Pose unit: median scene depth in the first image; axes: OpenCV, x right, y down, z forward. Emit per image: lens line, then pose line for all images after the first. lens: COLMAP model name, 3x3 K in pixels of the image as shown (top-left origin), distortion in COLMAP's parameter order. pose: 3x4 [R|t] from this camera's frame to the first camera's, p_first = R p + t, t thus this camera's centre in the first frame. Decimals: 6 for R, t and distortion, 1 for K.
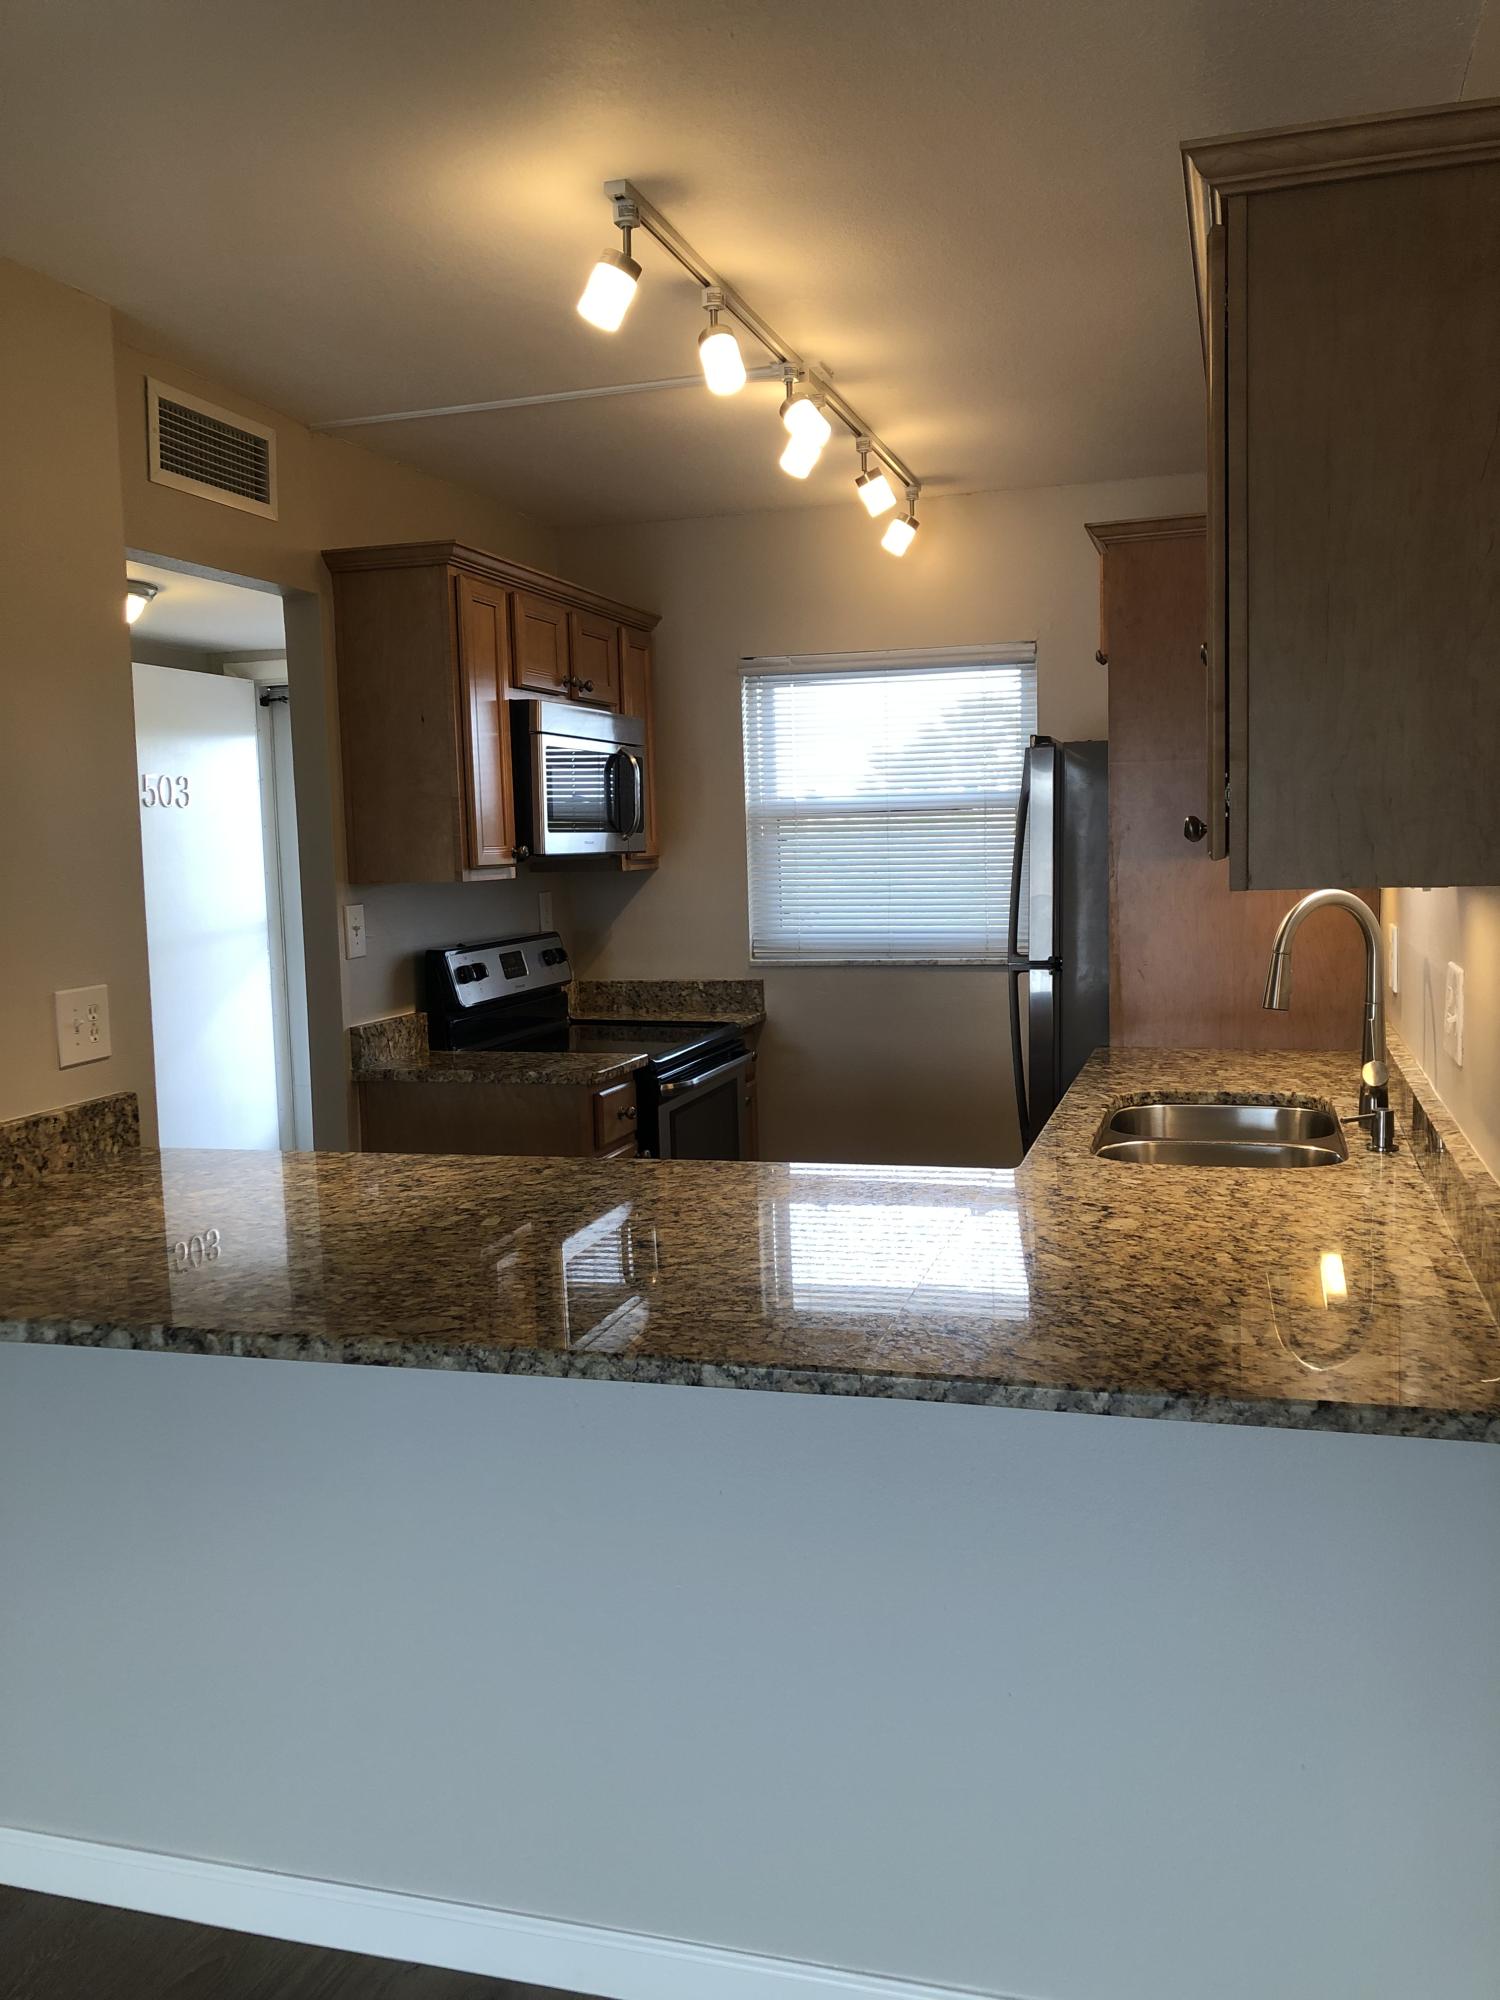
lens RADIAL K [[1646.0, 0, 755.6], [0, 1646.0, 1013.7], [0, 0, 1]] dist [0.044588, -0.064077]
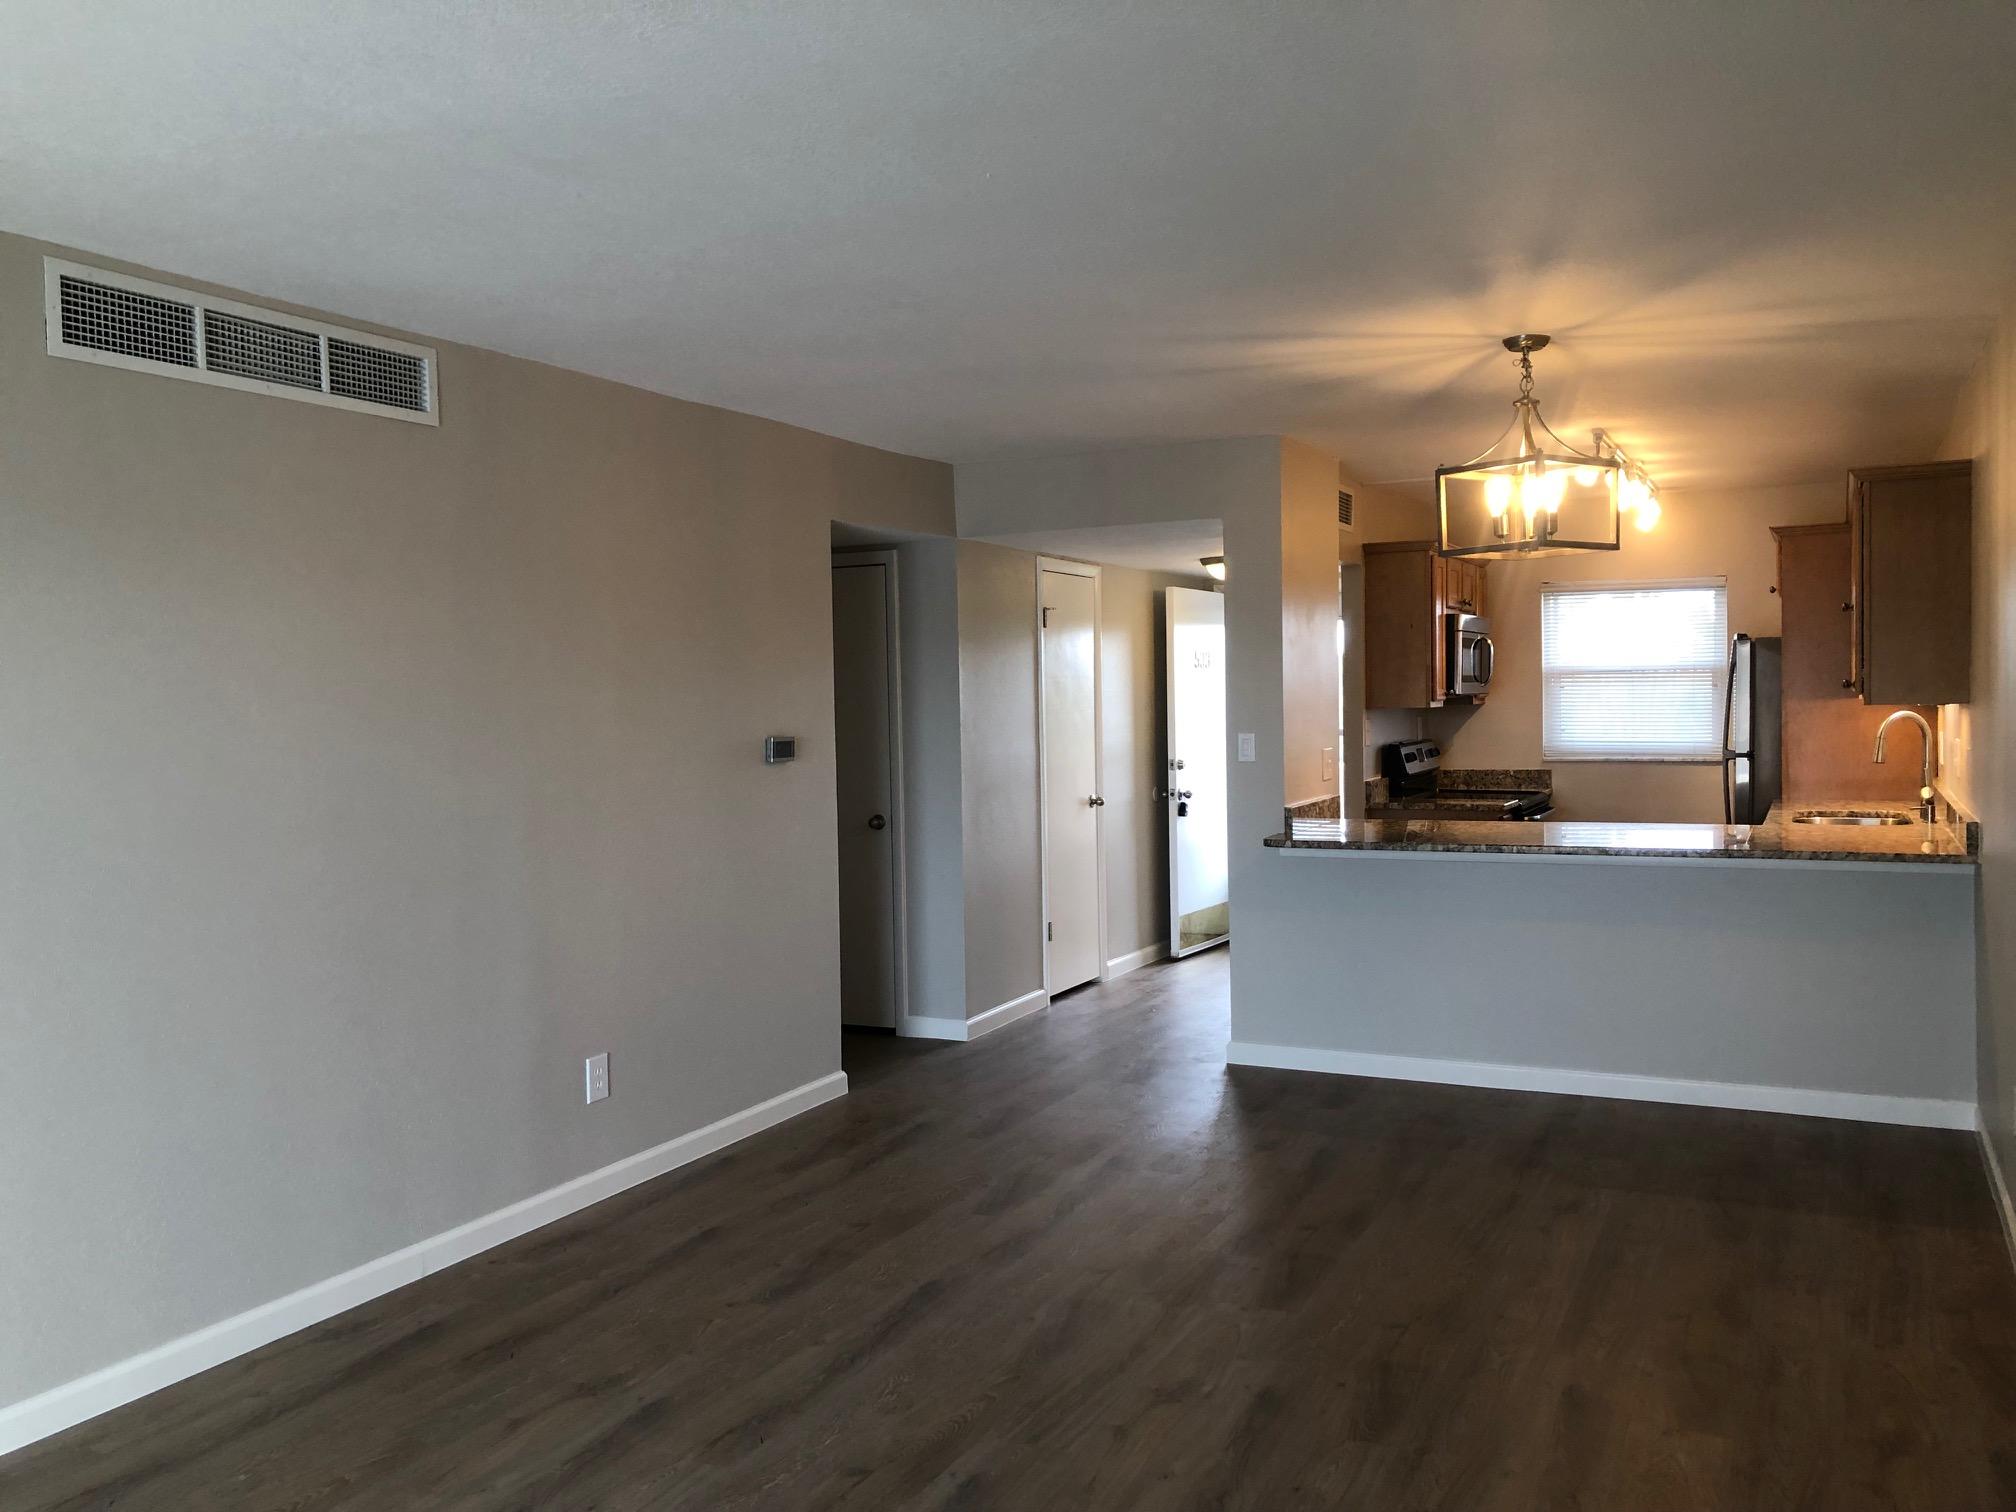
lens RADIAL K [[1659.2, 0, 1008.0], [0, 1659.2, 756.0], [0, 0, 1]] dist [0.044588, -0.064077]
pose [[0.985359, 0.015033, -0.169829, -0.322232], [-0.025960, 0.997720, -0.062302, 0.109573], [0.168505, 0.065799, 0.983502, -0.991244]]
